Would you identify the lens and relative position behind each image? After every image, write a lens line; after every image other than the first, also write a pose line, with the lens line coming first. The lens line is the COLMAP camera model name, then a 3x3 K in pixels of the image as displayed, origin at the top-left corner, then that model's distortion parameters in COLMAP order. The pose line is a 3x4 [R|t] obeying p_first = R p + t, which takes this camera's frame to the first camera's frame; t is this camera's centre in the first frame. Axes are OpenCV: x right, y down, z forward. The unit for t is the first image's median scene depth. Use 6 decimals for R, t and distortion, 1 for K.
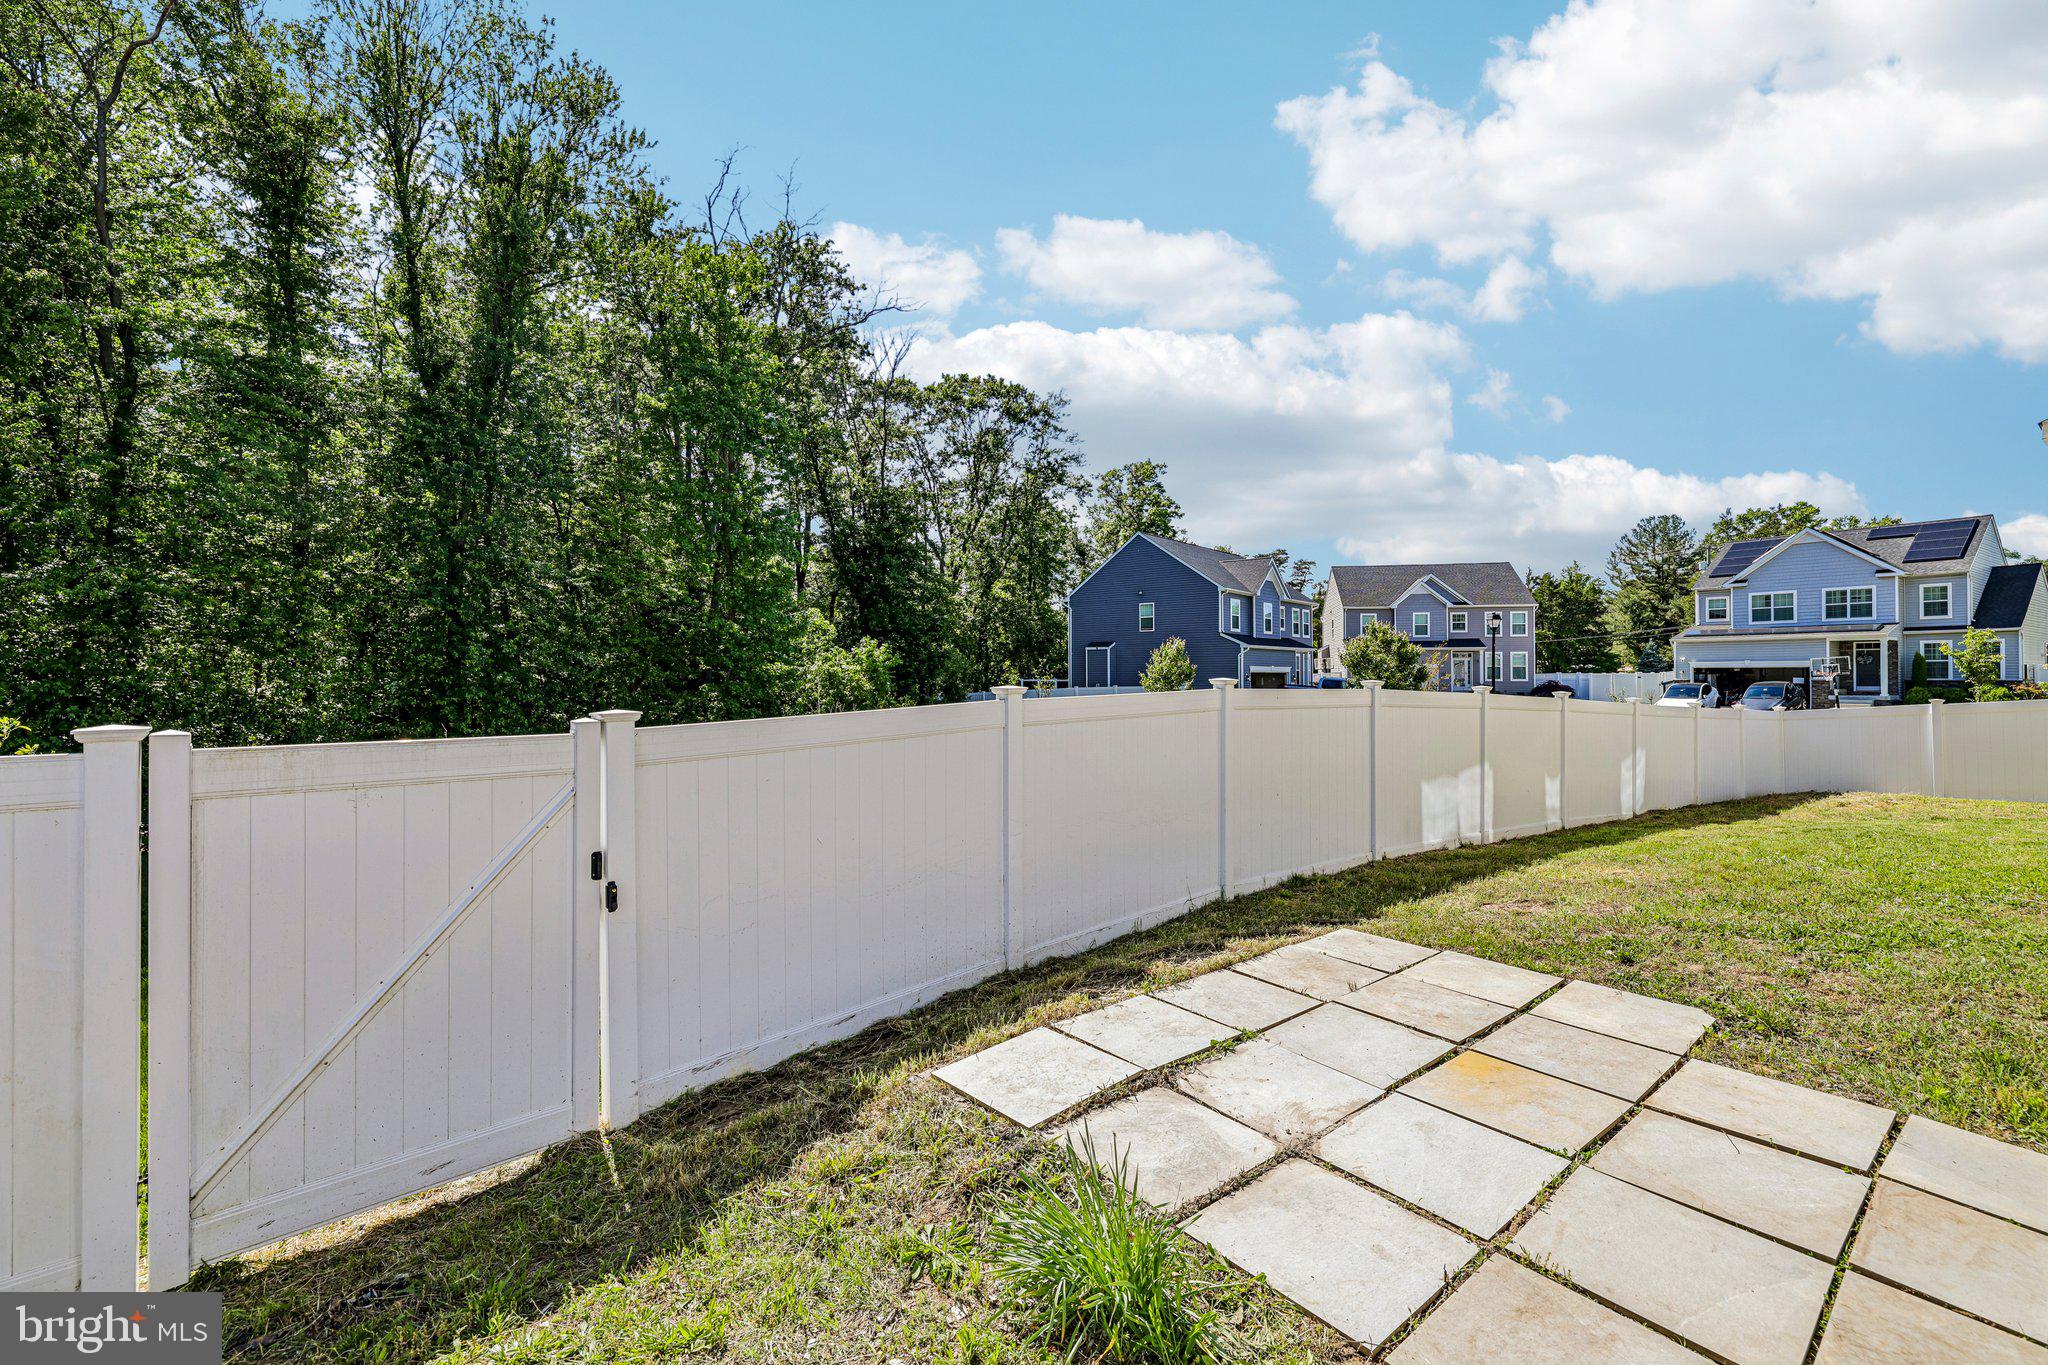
lens RADIAL K [[855.3, 0, 1024.0], [0, 855.3, 682.5], [0, 0, 1]] dist [-0.025399, 0.000015]
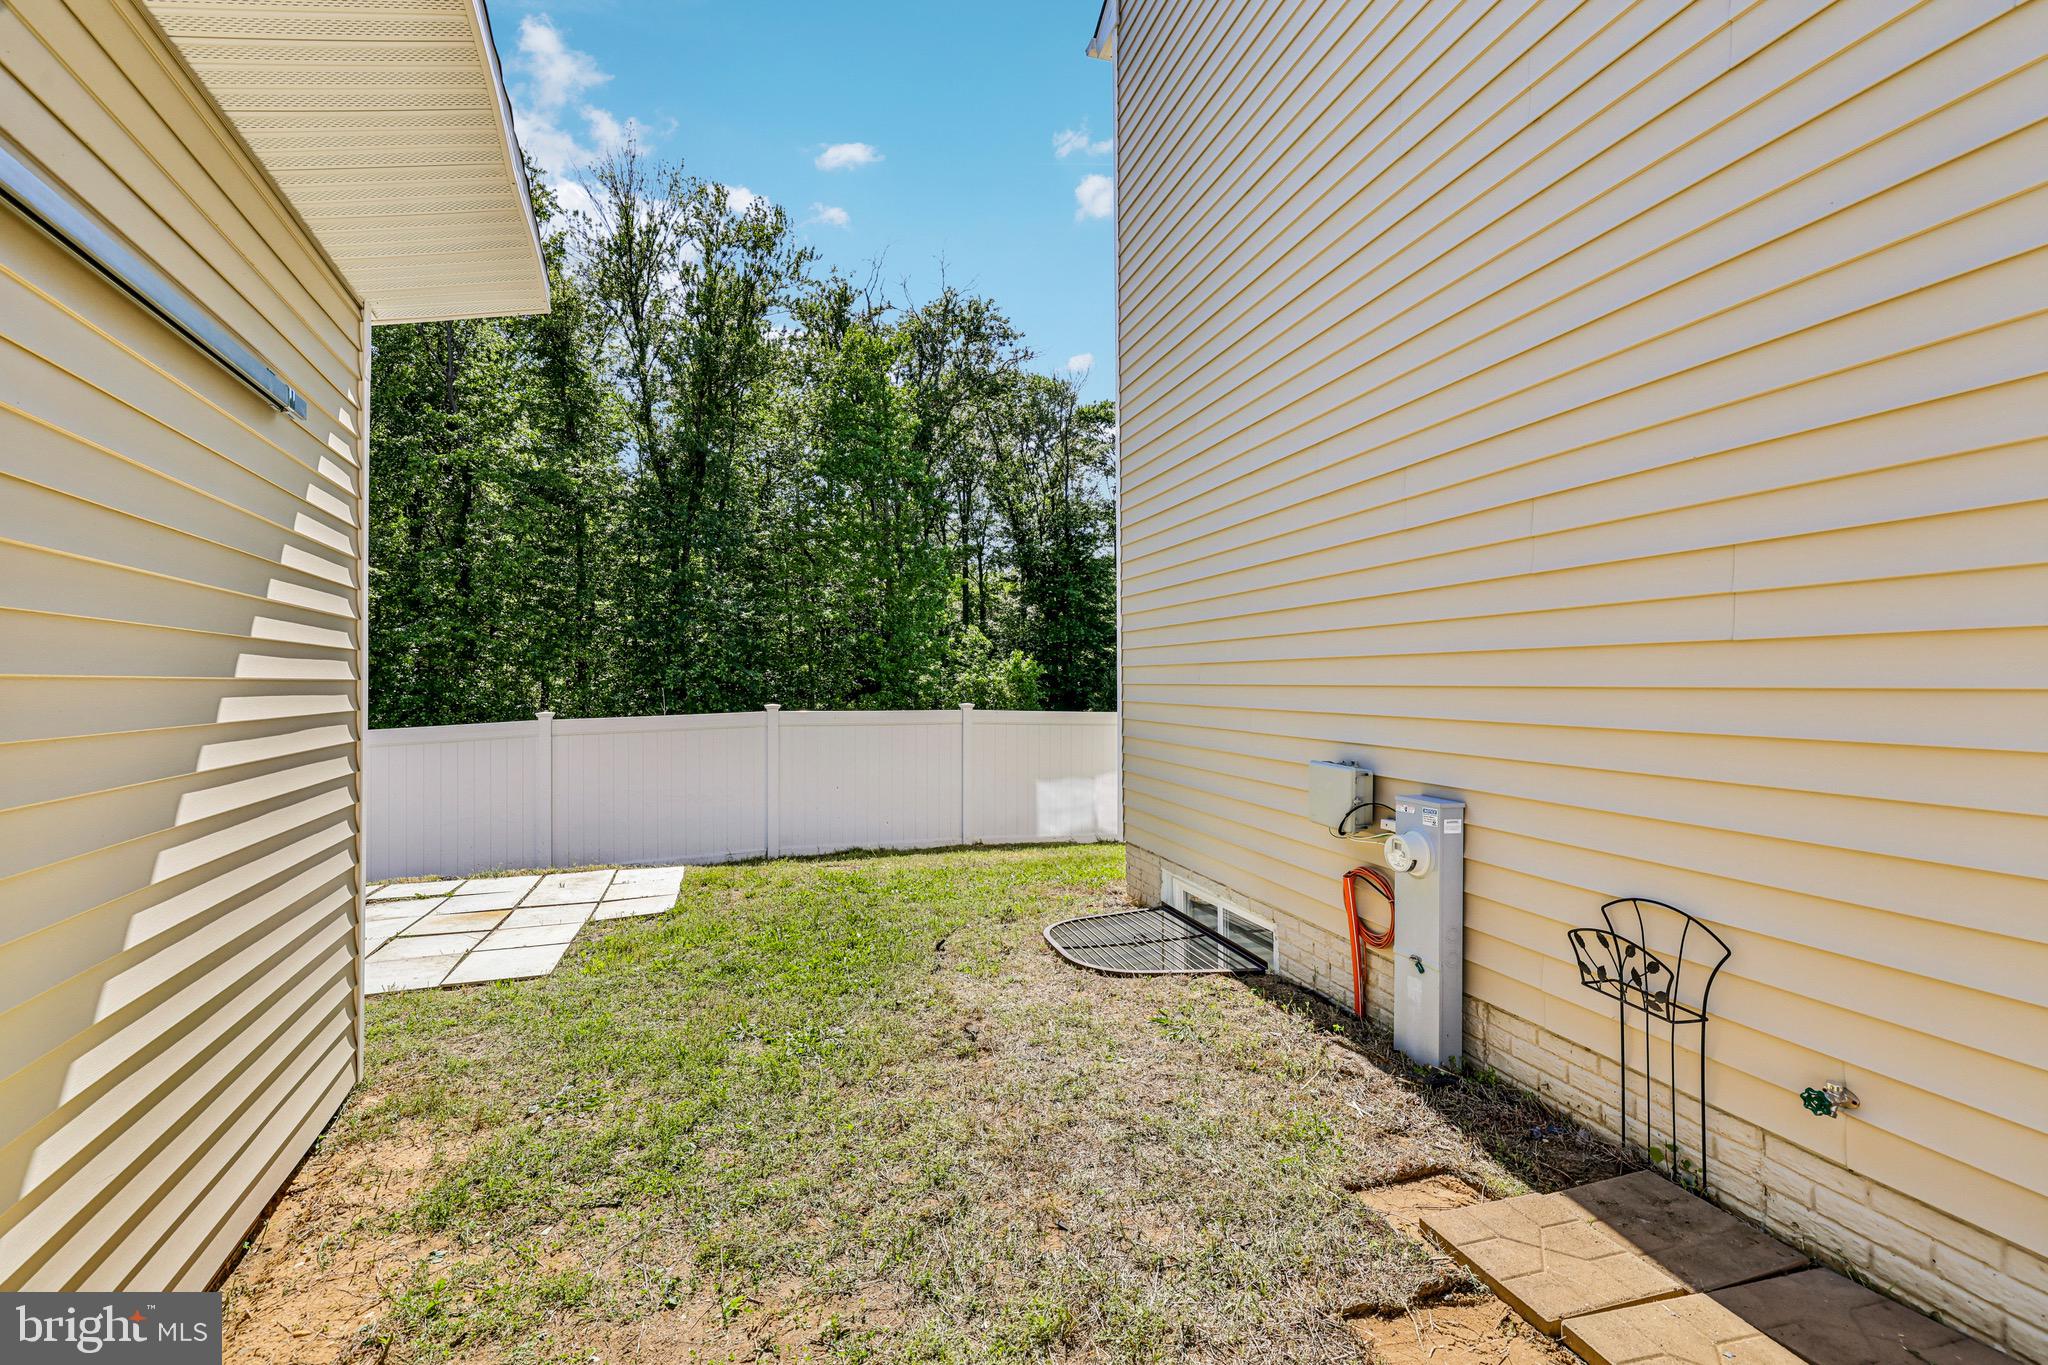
lens RADIAL K [[855.3, 0, 1024.0], [0, 855.3, 682.5], [0, 0, 1]] dist [-0.025399, 0.000015]
pose [[0.928549, -0.003359, -0.371194, 0.256209], [0.001242, 0.999982, -0.005941, -0.004359], [0.371207, 0.005055, 0.928536, -0.036752]]
